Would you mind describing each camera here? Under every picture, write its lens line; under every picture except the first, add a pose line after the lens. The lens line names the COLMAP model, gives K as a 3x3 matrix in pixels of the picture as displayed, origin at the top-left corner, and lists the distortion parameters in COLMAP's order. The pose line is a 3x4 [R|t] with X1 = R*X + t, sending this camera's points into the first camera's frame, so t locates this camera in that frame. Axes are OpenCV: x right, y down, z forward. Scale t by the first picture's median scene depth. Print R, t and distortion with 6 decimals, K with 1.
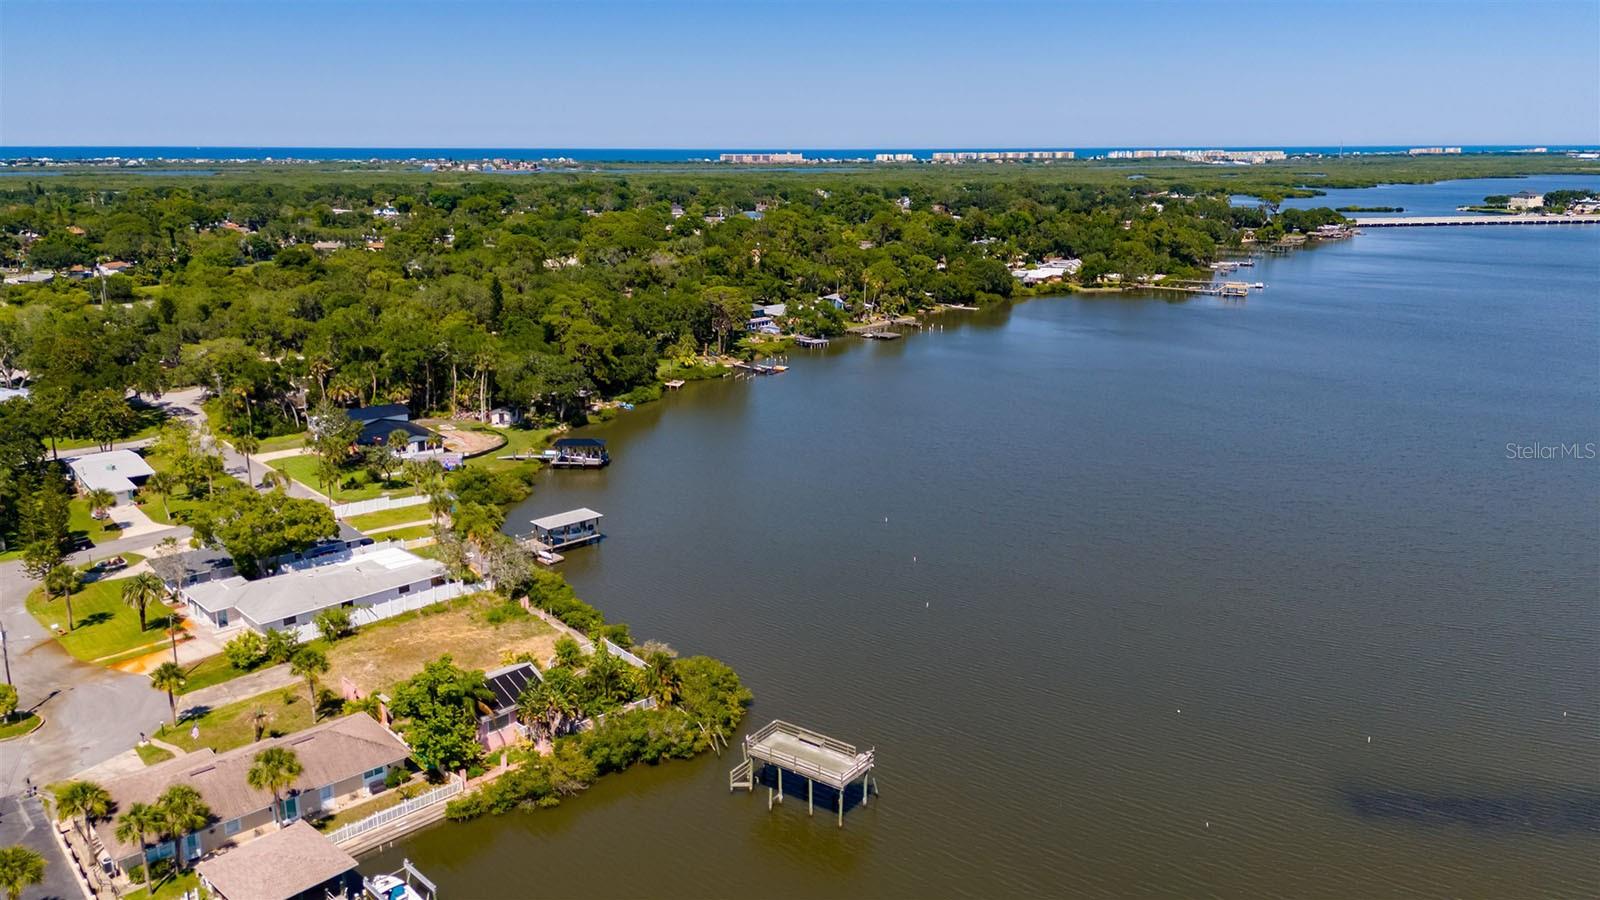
lens RADIAL K [[1187.8, 0, 800.0], [0, 1187.8, 450.0], [0, 0, 1]] dist [0.101381, -0.121500]
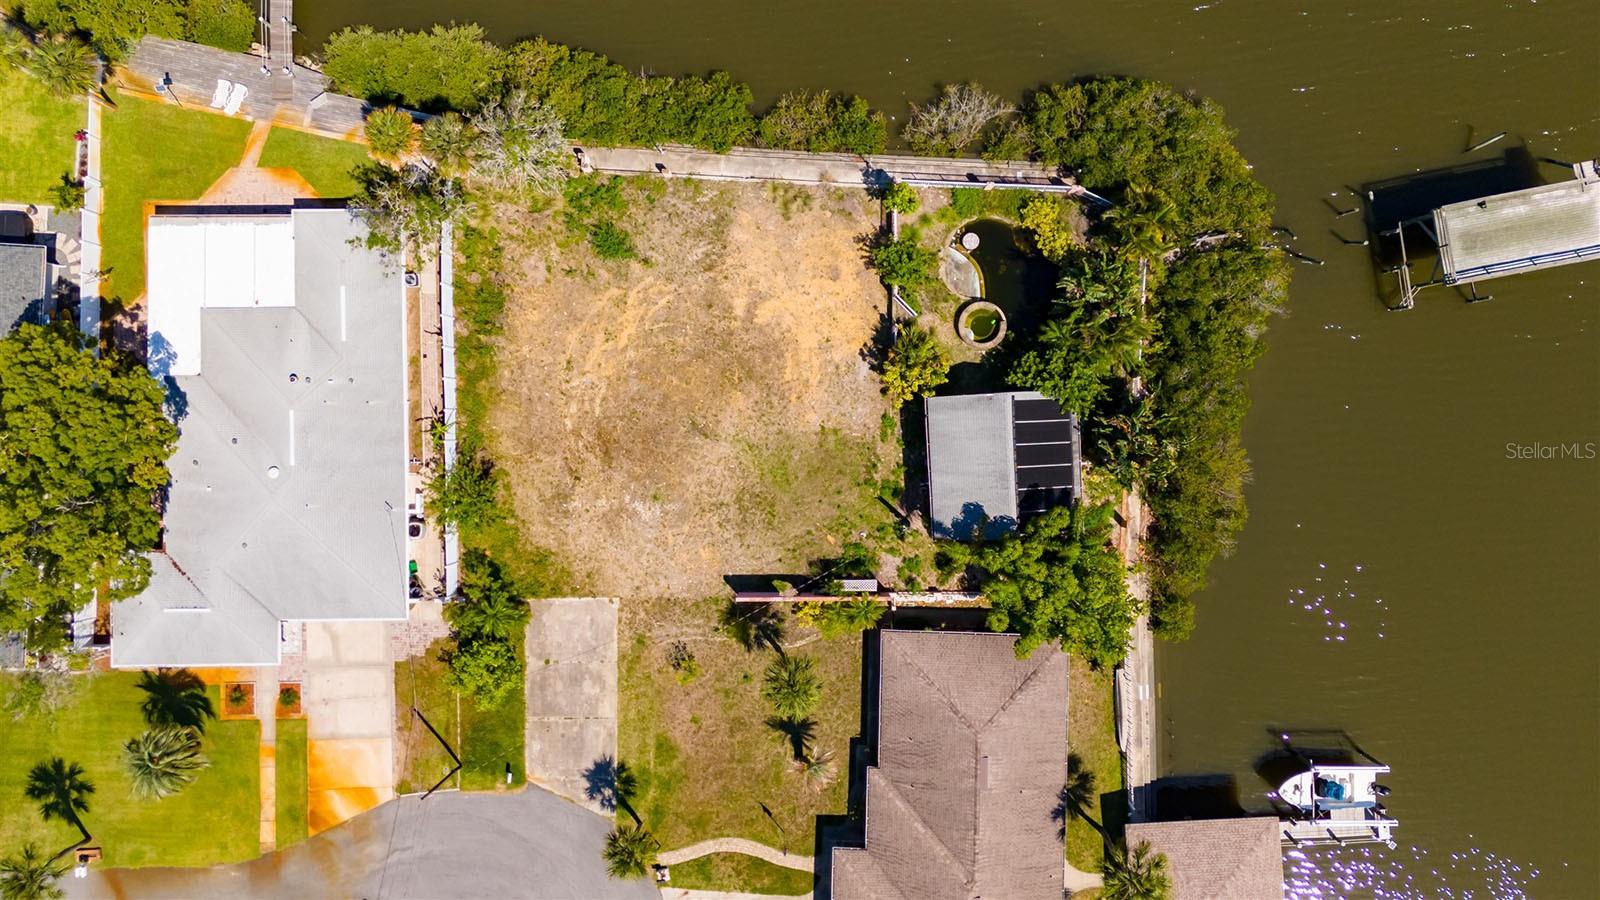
lens RADIAL K [[1187.8, 0, 800.0], [0, 1187.8, 450.0], [0, 0, 1]] dist [0.101381, -0.121500]
pose [[0.693806, -0.720074, -0.011266, -0.215197], [0.193384, 0.171214, 0.966068, -0.272610], [-0.693712, -0.672443, 0.258040, 0.632208]]
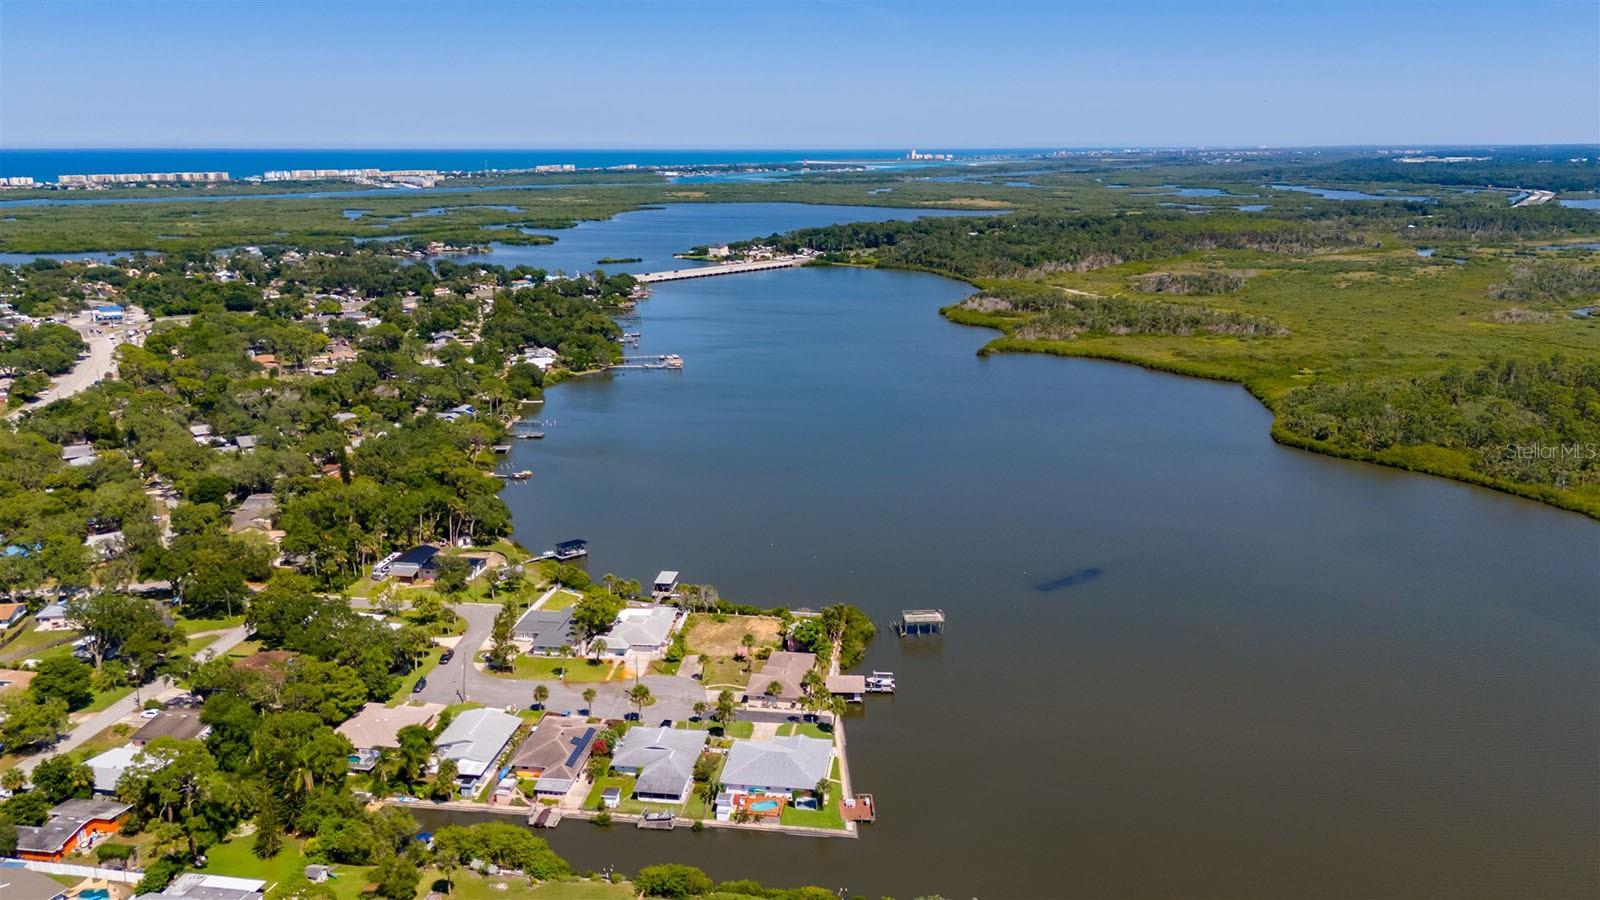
lens RADIAL K [[1181.0, 0, 800.0], [0, 1181.0, 450.0], [0, 0, 1]] dist [0.148004, -0.178830]
pose [[0.765645, -0.167400, 0.621100, -1.228850], [0.165933, 0.984265, 0.060731, -0.236593], [-0.621494, 0.056562, 0.781375, -0.702742]]
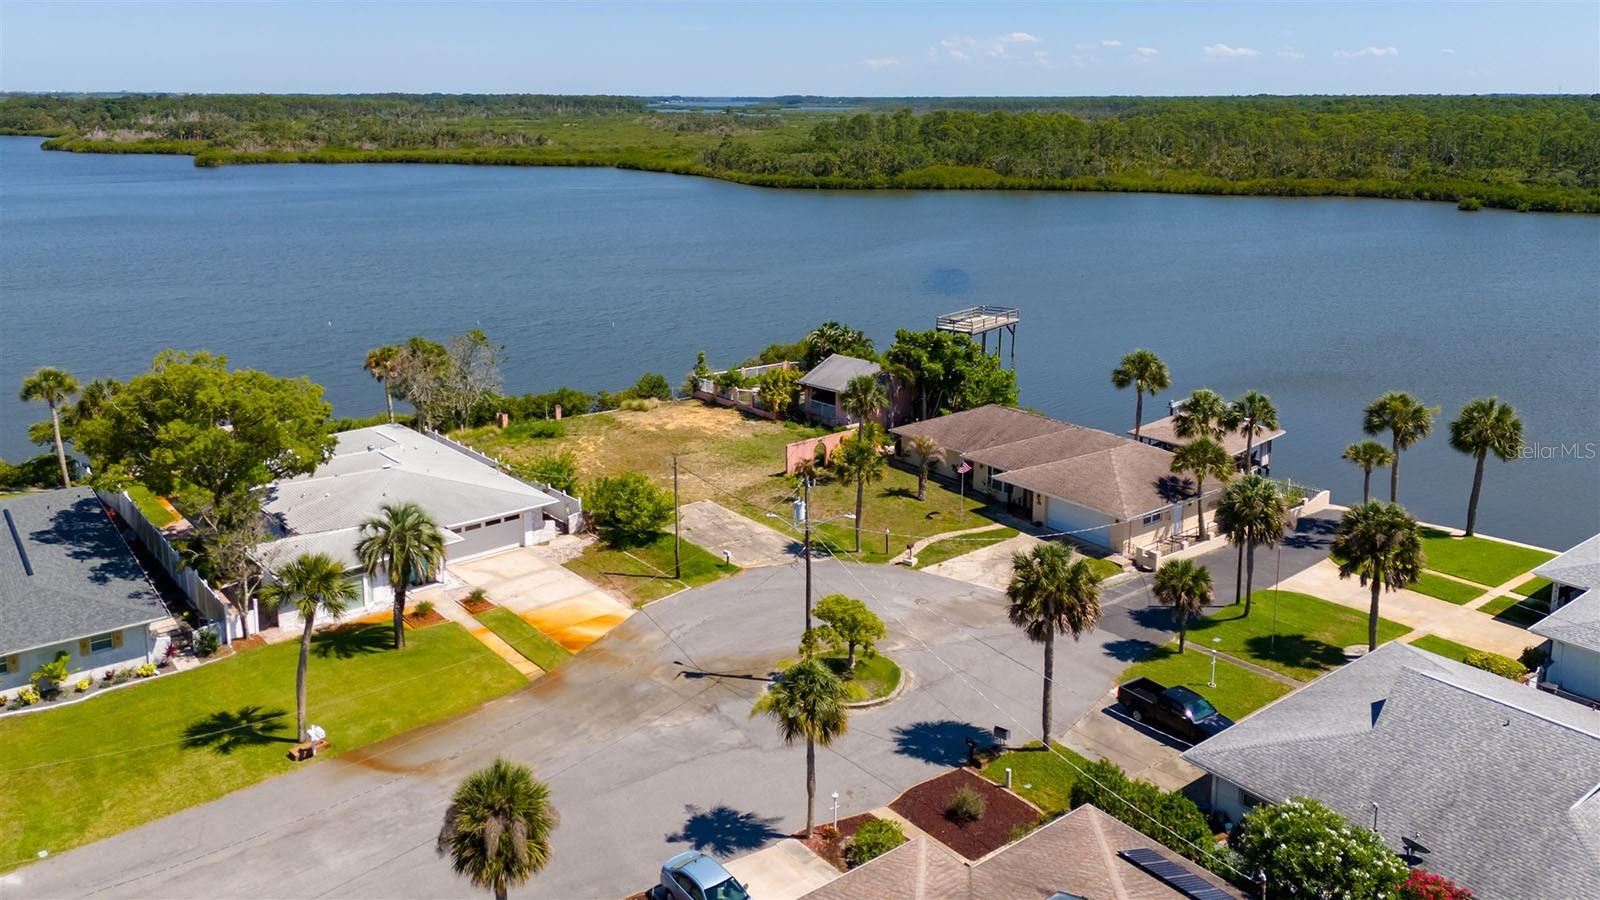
lens RADIAL K [[1198.6, 0, 792.6], [0, 1198.6, 382.8], [0, 0, 1]] dist [0.109730, -0.136520]
pose [[0.064403, -0.230365, 0.970971, -0.768998], [0.246286, 0.946562, 0.208238, 0.003379], [-0.967055, 0.225725, 0.117697, 0.650890]]
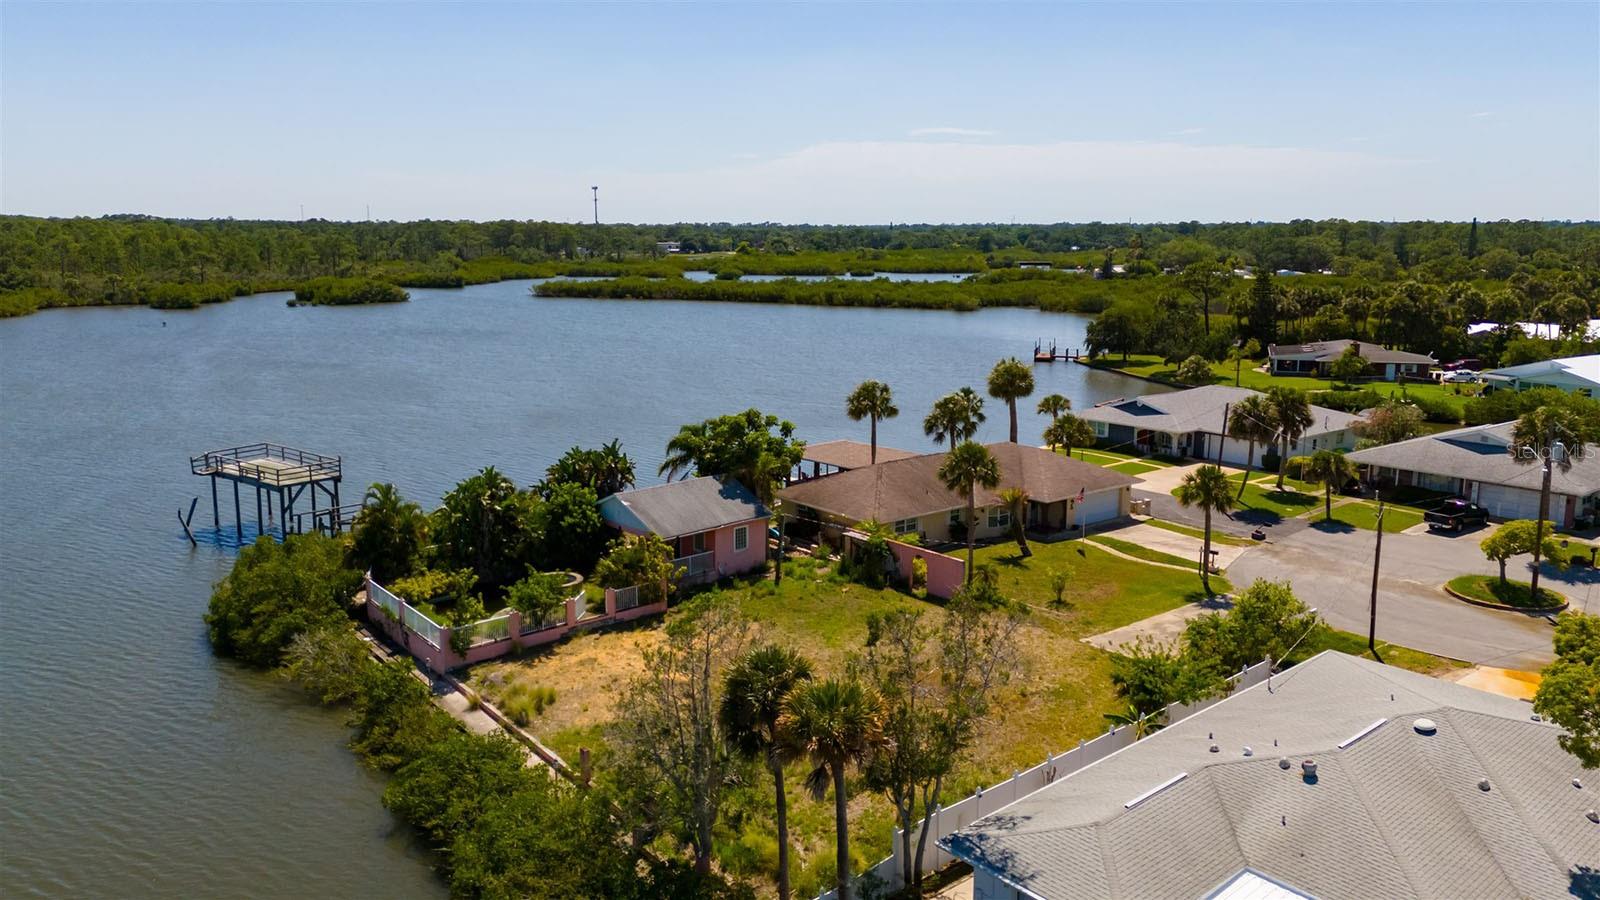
lens RADIAL K [[1187.8, 0, 800.0], [0, 1187.8, 450.0], [0, 0, 1]] dist [0.101381, -0.121500]
pose [[-0.998900, -0.010565, 0.045688, -0.238985], [0.009707, 0.906605, 0.421868, -0.056470], [-0.045878, 0.421847, -0.905505, 1.050625]]
